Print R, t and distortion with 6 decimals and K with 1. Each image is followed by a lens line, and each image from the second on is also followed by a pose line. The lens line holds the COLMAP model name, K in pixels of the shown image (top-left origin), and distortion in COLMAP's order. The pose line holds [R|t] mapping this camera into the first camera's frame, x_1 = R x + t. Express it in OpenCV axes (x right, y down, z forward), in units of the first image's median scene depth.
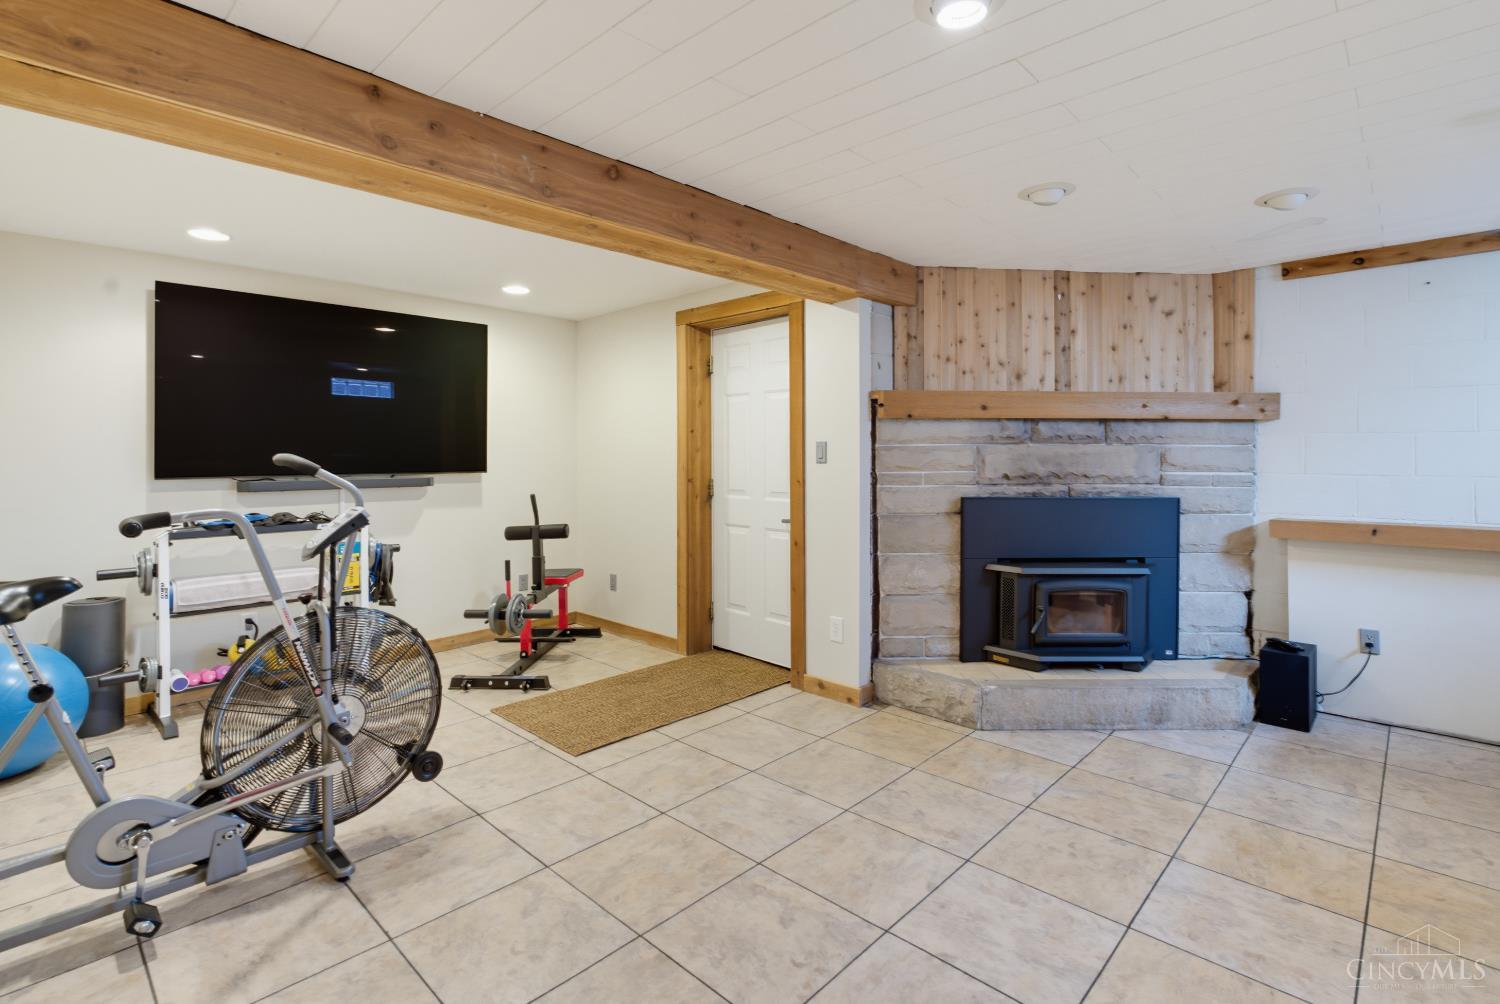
lens RADIAL K [[714.6, 0, 742.9], [0, 714.6, 454.6], [0, 0, 1]] dist [-0.015165, 0.005239]
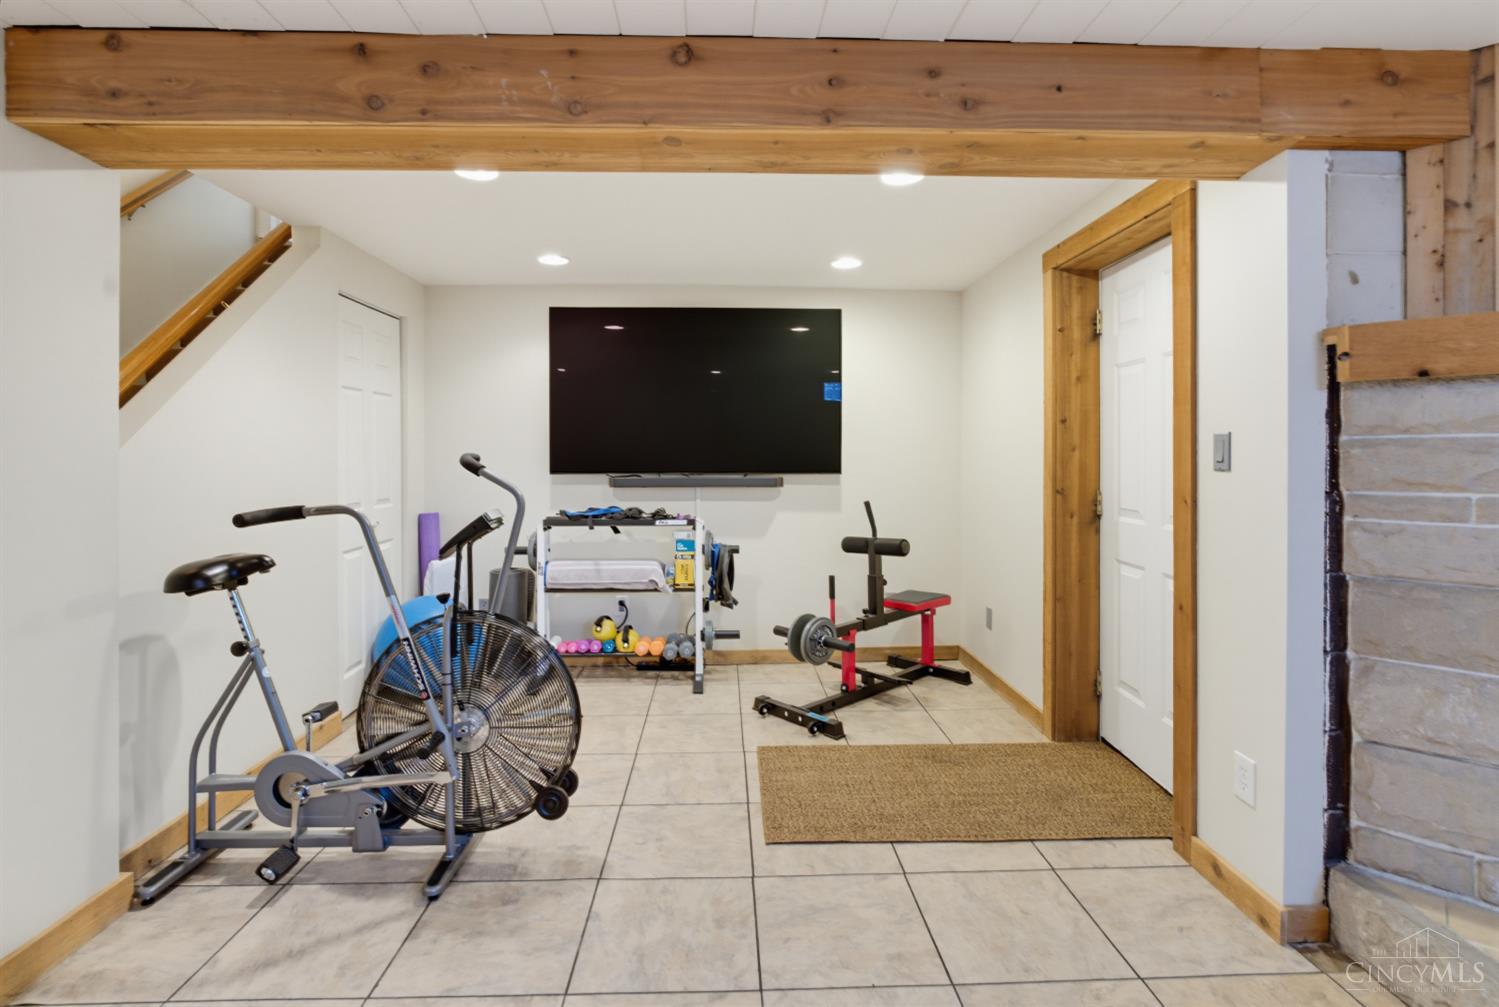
lens RADIAL K [[714.2, 0, 745.8], [0, 714.2, 457.4], [0, 0, 1]] dist [-0.015165, 0.005239]
pose [[0.717293, 0.005496, -0.696750, 0.233760], [-0.001776, 0.999980, 0.006061, -0.001125], [0.696770, -0.003110, 0.717288, 0.352744]]
